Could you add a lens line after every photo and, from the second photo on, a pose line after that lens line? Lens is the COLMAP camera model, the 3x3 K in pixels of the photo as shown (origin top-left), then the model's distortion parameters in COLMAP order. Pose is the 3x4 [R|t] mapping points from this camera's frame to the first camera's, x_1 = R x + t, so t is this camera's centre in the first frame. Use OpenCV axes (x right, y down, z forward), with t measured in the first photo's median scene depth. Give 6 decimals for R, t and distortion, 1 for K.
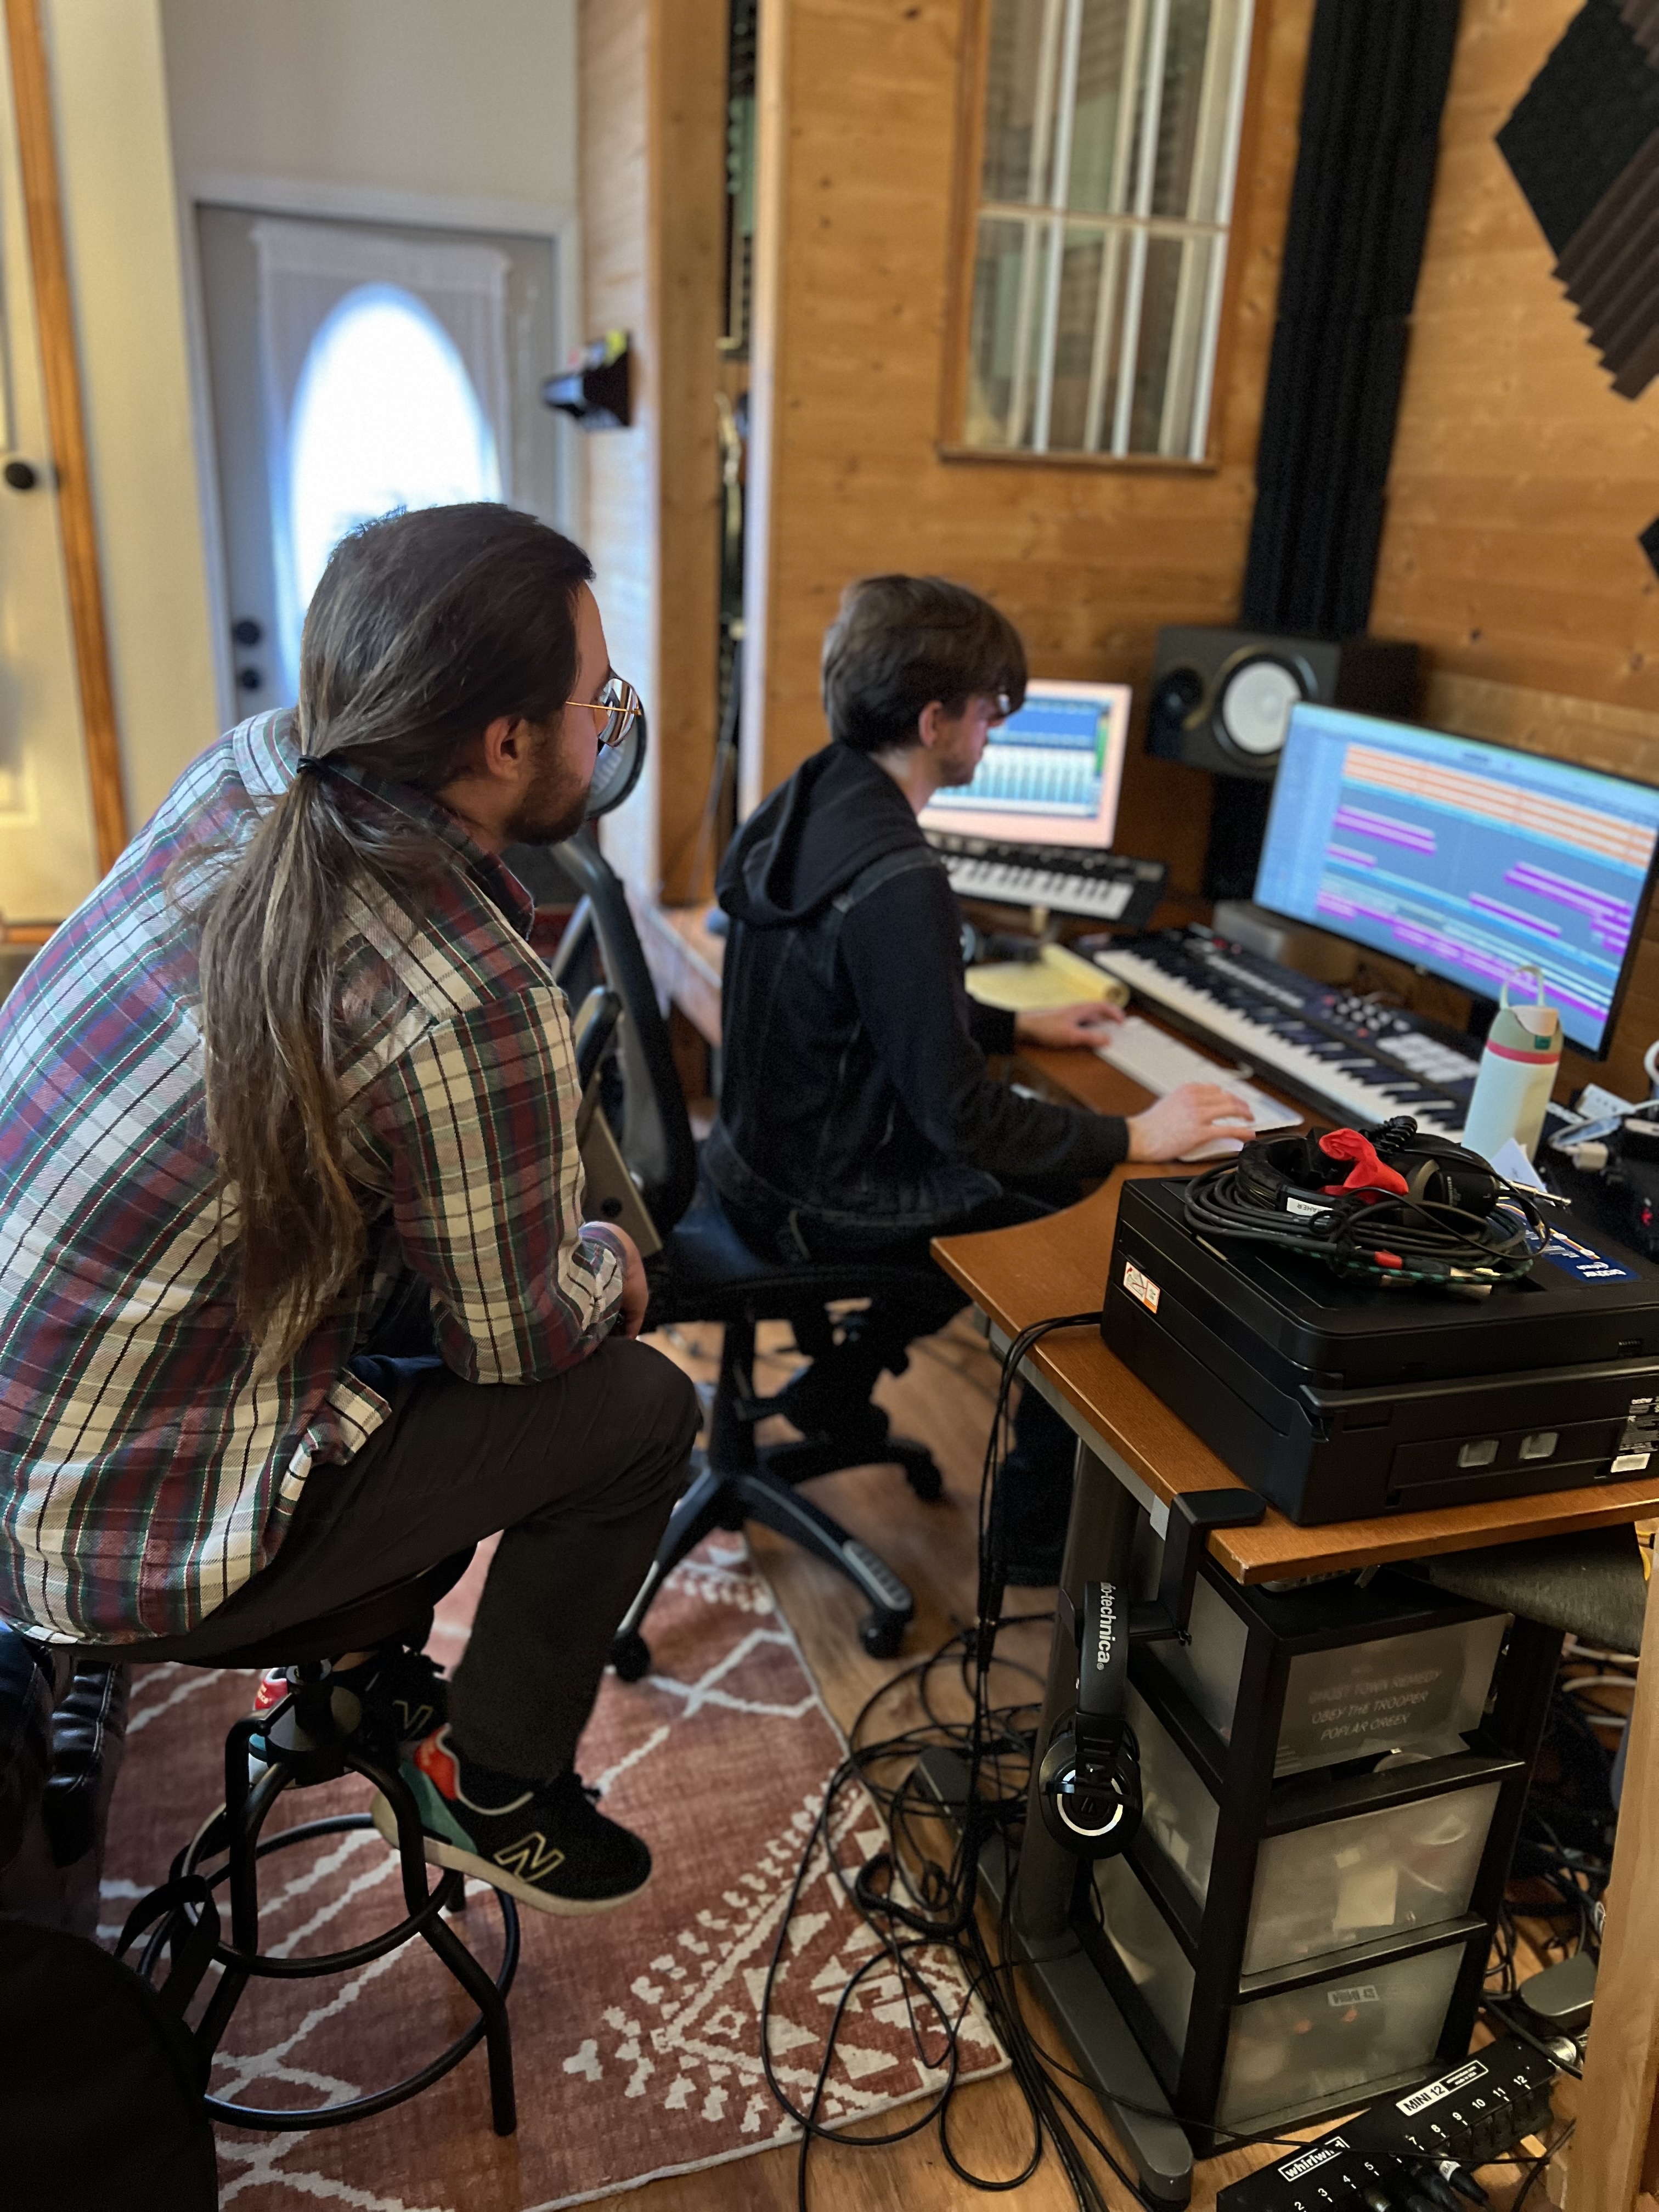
lens RADIAL K [[1662.2, 0, 834.1], [0, 1662.2, 1088.2], [0, 0, 1]] dist [0.041300, -0.056110]
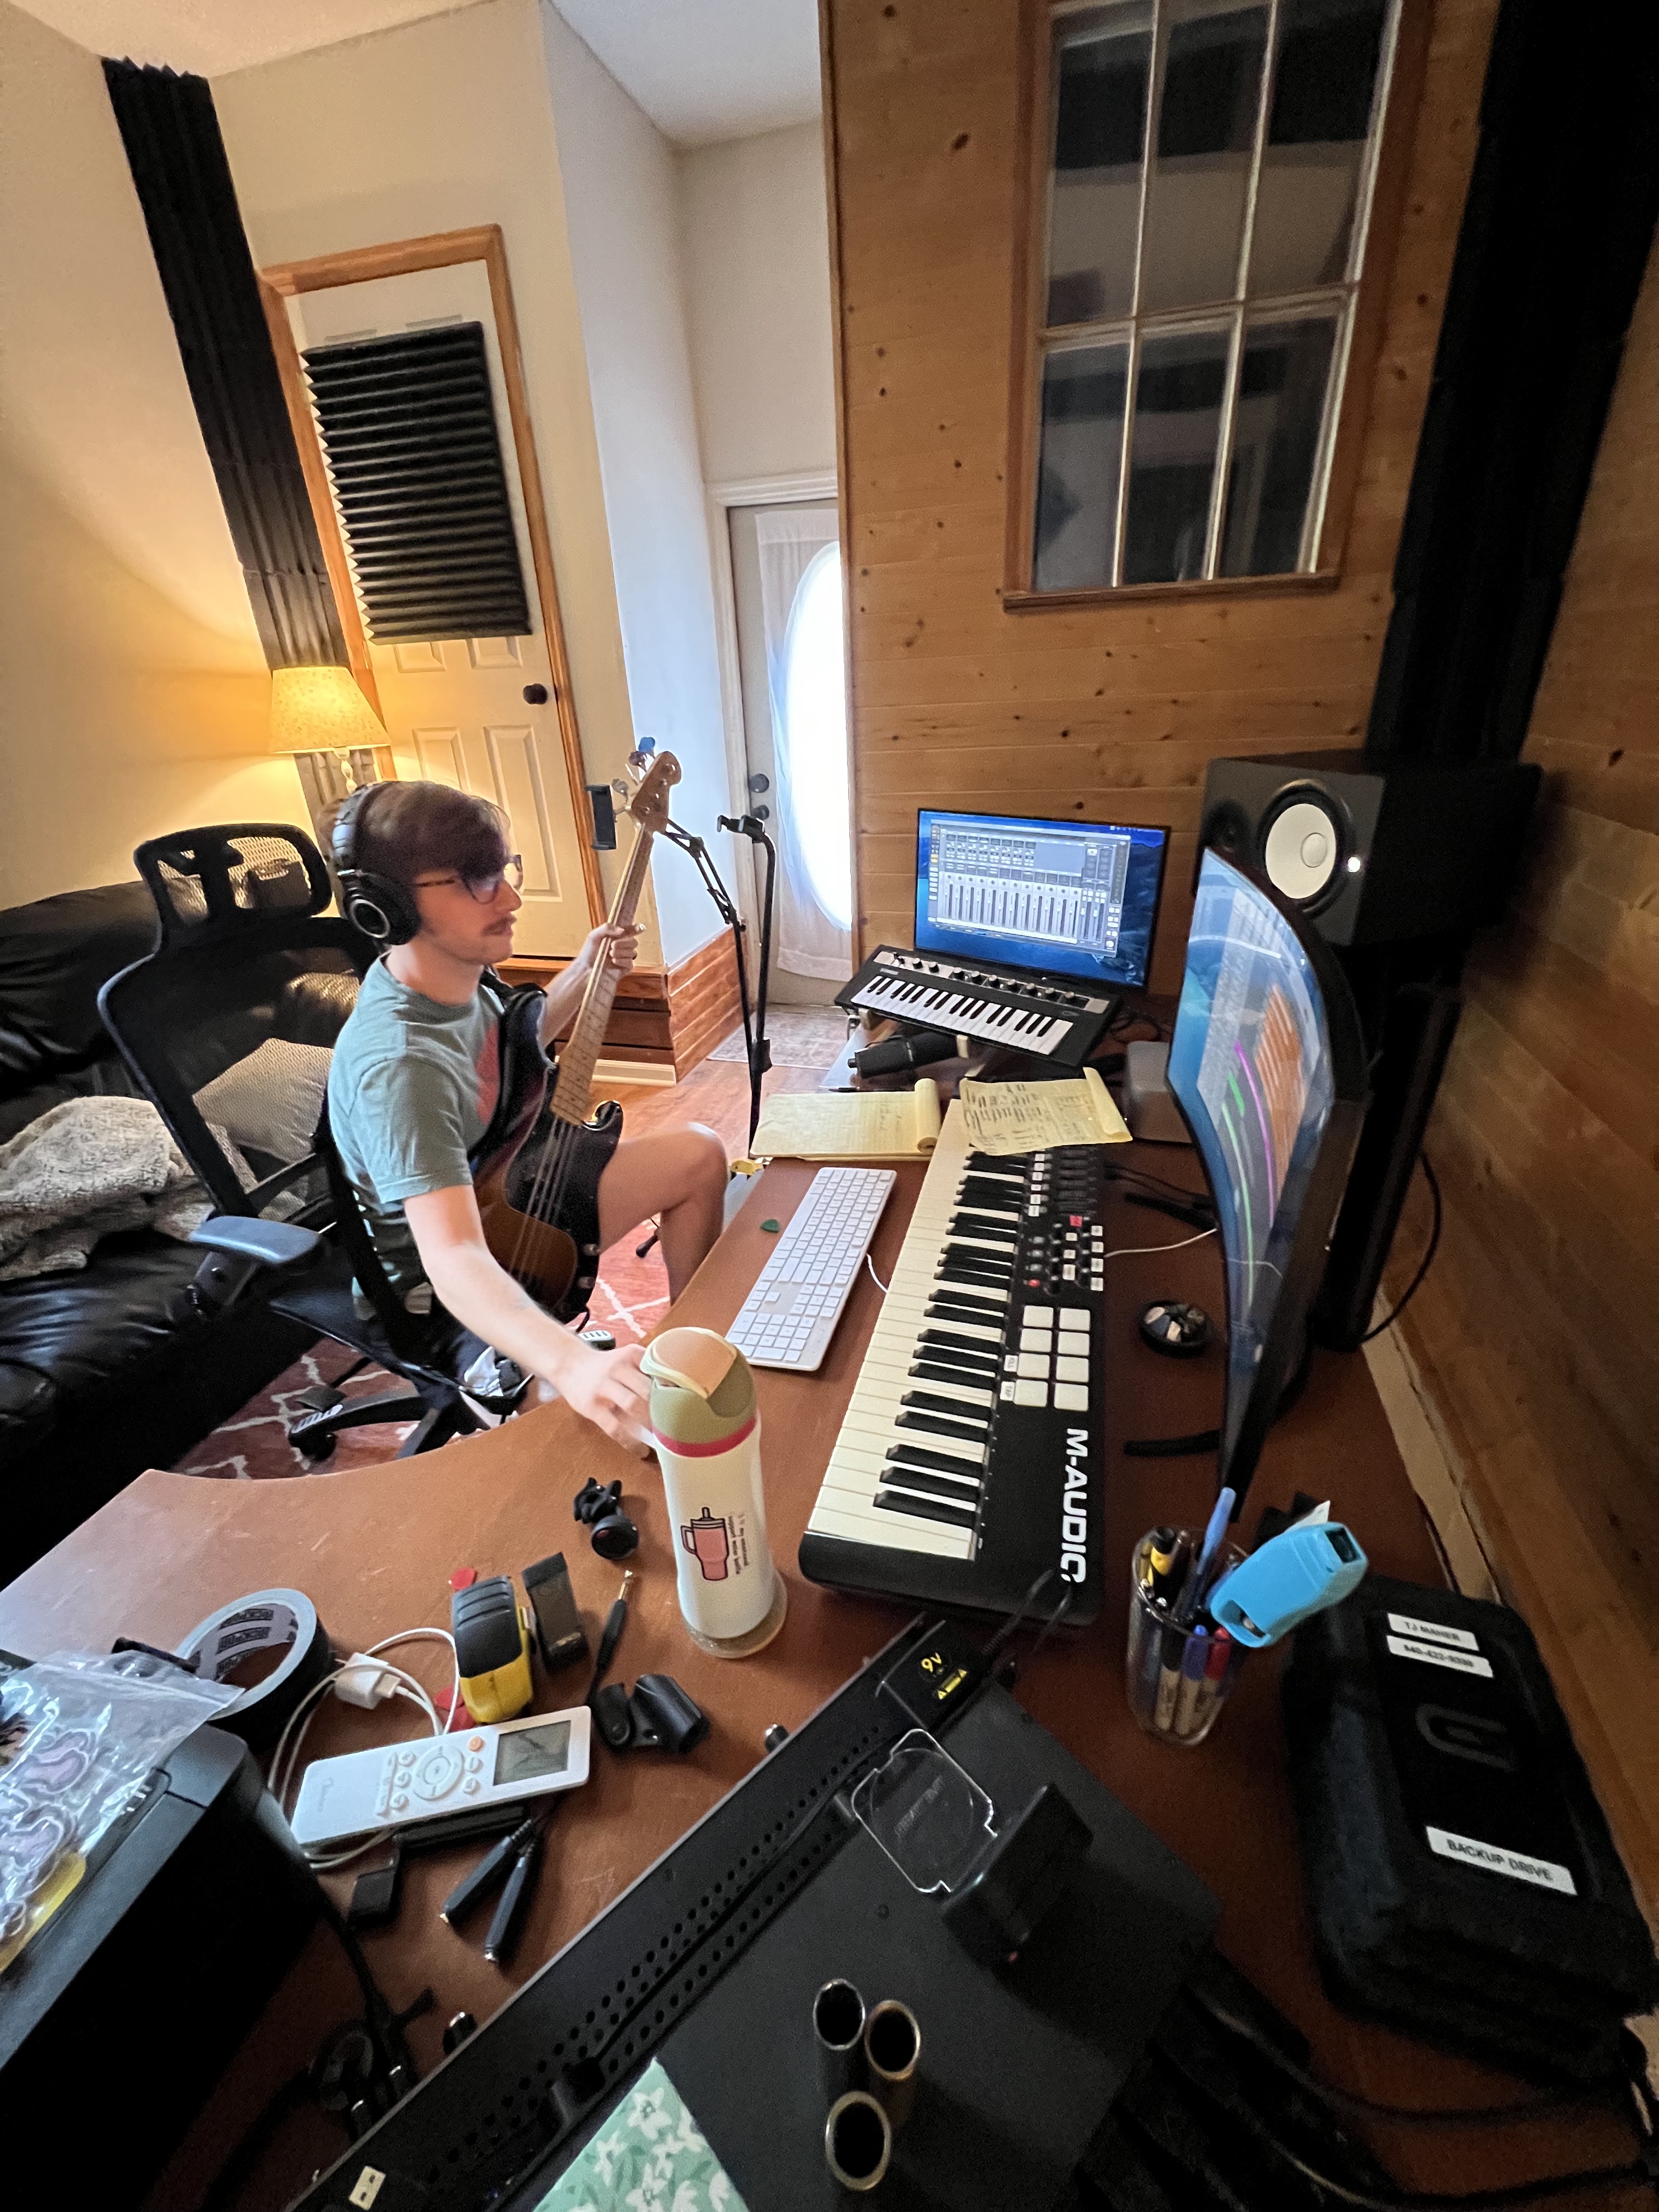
lens RADIAL K [[904.7, 0, 829.5], [0, 904.7, 1106.0], [0, 0, 1]] dist [0.006676, -0.004754]
pose [[0.804863, 0.177831, -0.566191, 0.344892], [-0.135444, 0.983913, 0.116492, -0.112385], [0.577799, -0.017073, 0.816001, 0.445580]]
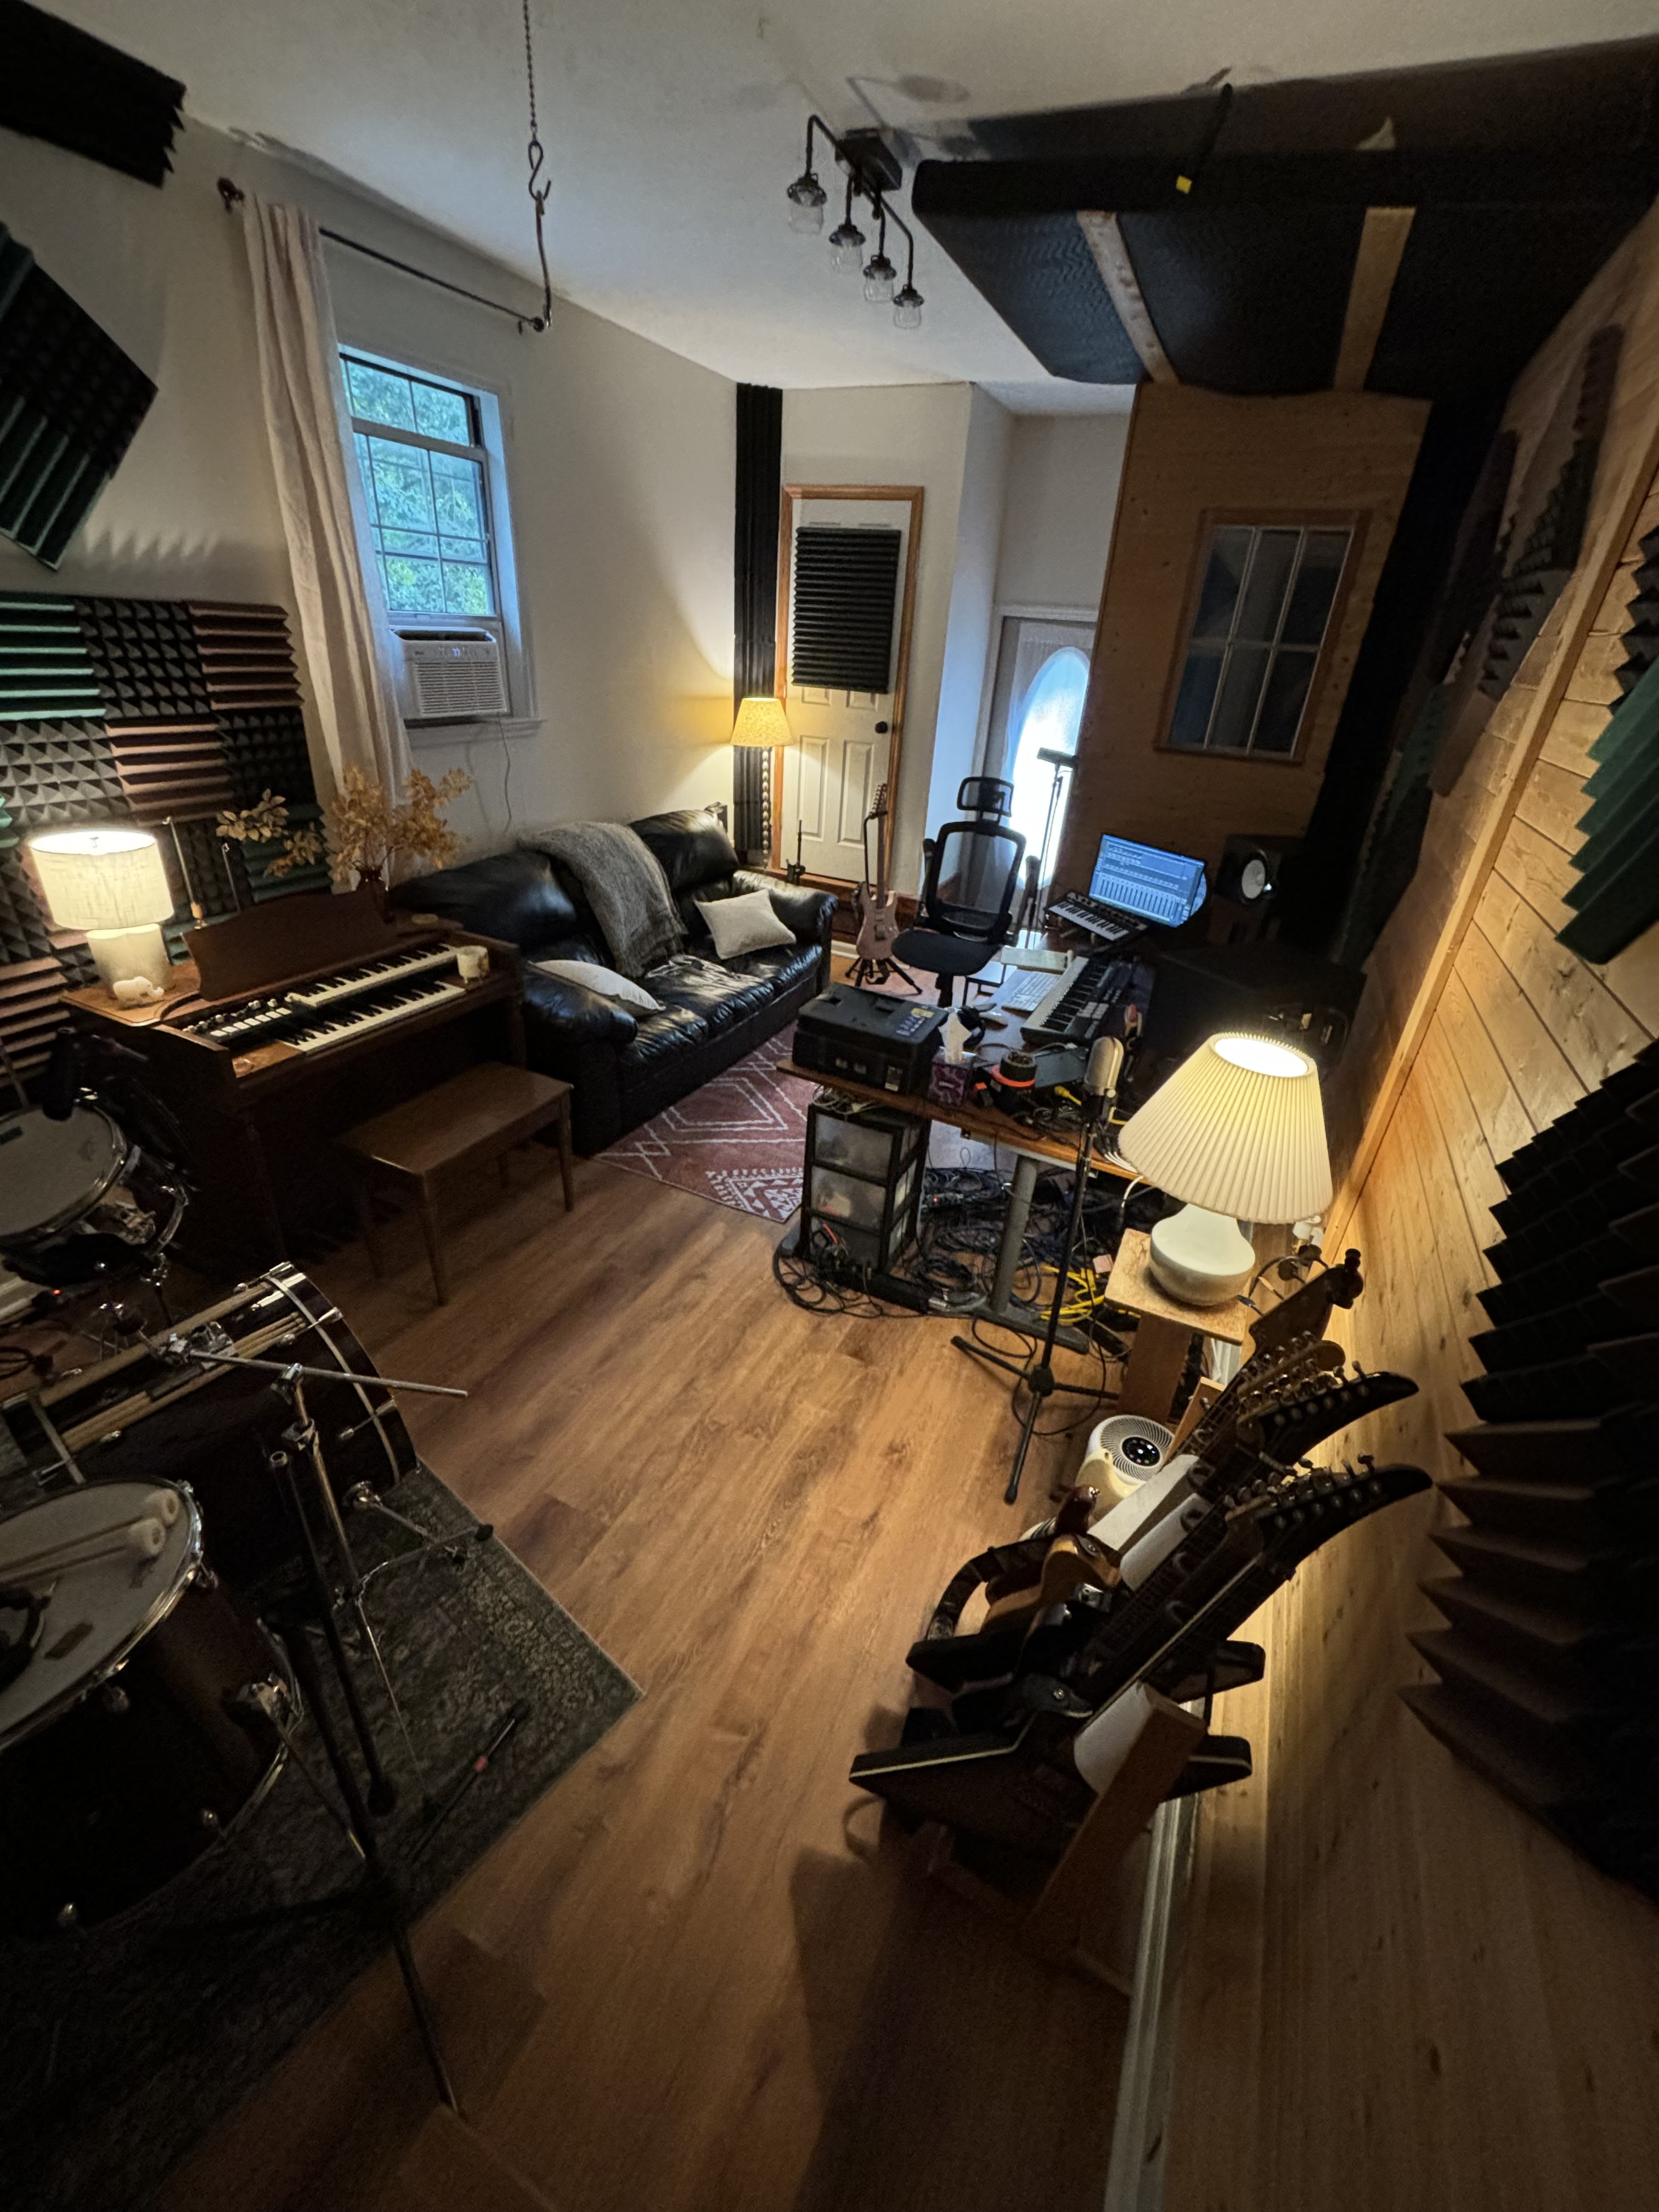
lens RADIAL K [[921.3, 0, 824.9], [0, 921.3, 1117.1], [0, 0, 1]] dist [-0.032987, 0.019586]
pose [[0.698519, 0.335723, -0.631950, 0.691674], [-0.281969, 0.940798, 0.188128, -0.005480], [0.657697, 0.046779, 0.751829, -0.217874]]
